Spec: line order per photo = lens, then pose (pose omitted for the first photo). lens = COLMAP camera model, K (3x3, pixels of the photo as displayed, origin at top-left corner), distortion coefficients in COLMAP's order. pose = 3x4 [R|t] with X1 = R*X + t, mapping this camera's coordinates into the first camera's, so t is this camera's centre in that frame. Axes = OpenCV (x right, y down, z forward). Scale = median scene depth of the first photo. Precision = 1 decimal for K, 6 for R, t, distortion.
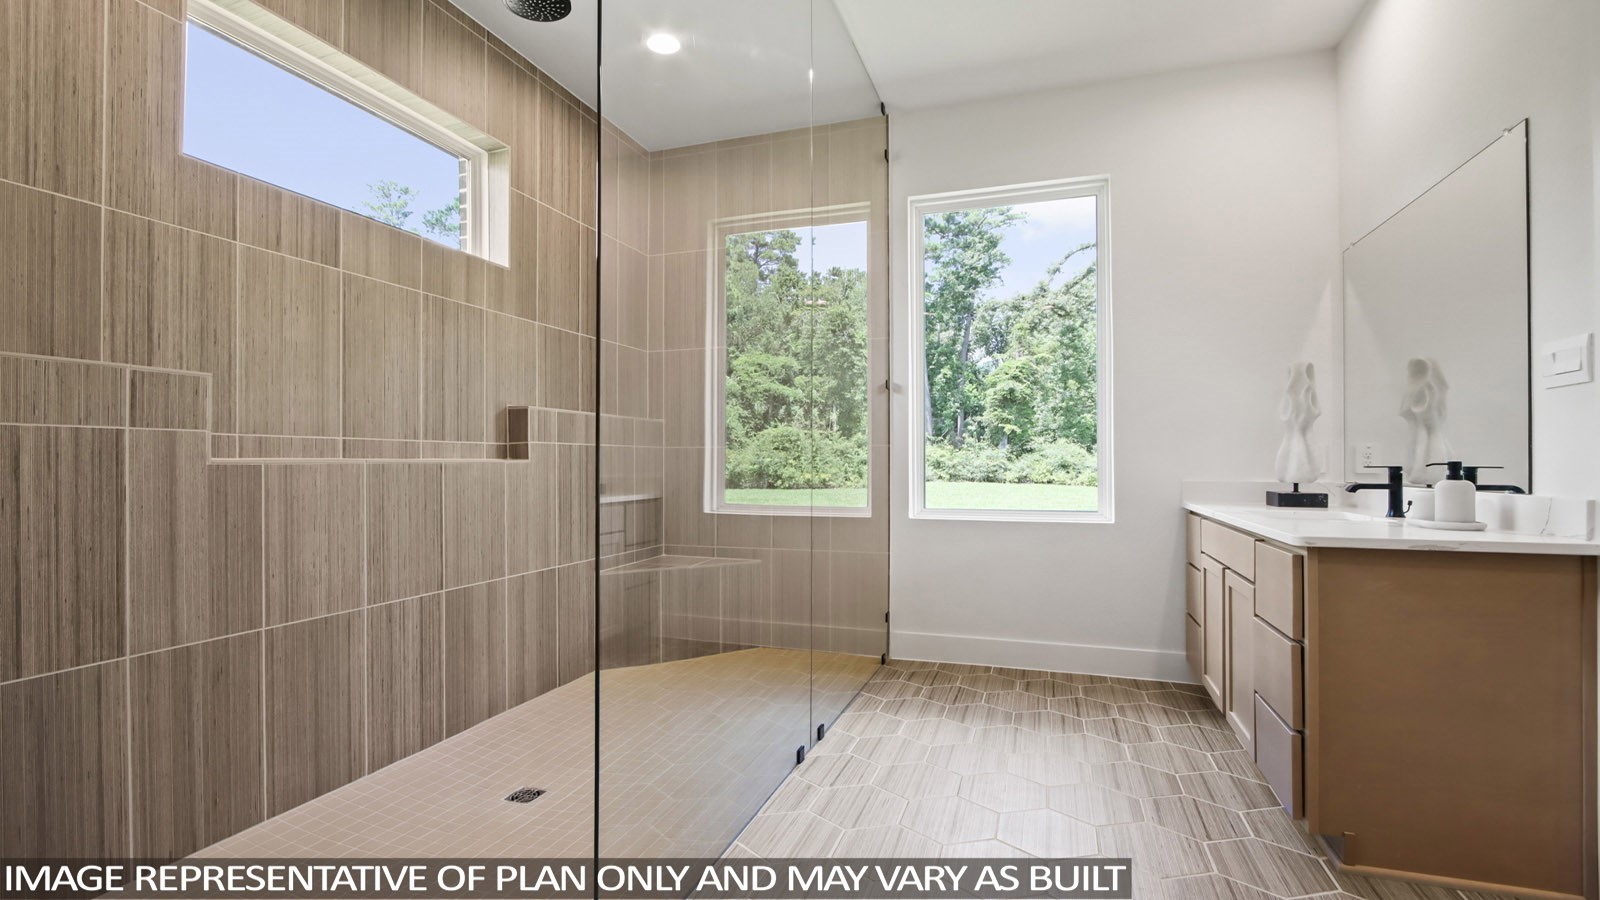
lens RADIAL K [[742.2, 0, 799.1], [0, 742.2, 460.7], [0, 0, 1]] dist [0.000880, 0.000051]
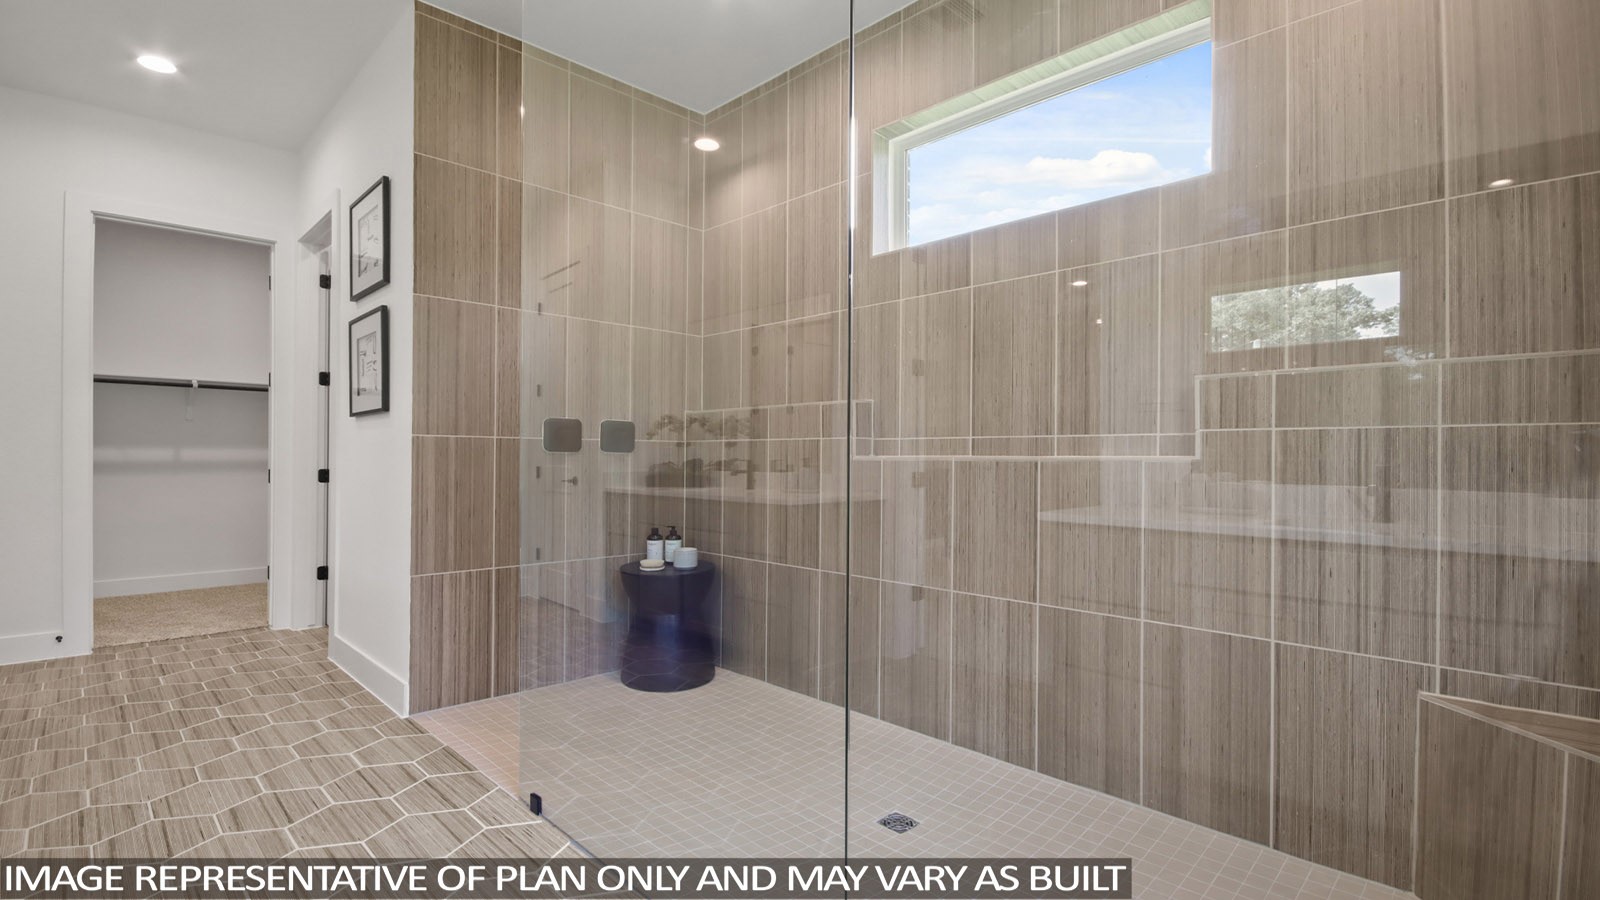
lens RADIAL K [[742.2, 0, 801.3], [0, 742.2, 452.3], [0, 0, 1]] dist [0.000880, 0.000051]
pose [[-0.442969, -0.002302, -0.896534, 0.462317], [-0.000122, 0.999997, -0.002508, -0.005030], [0.896537, -0.001001, -0.442968, 1.180874]]
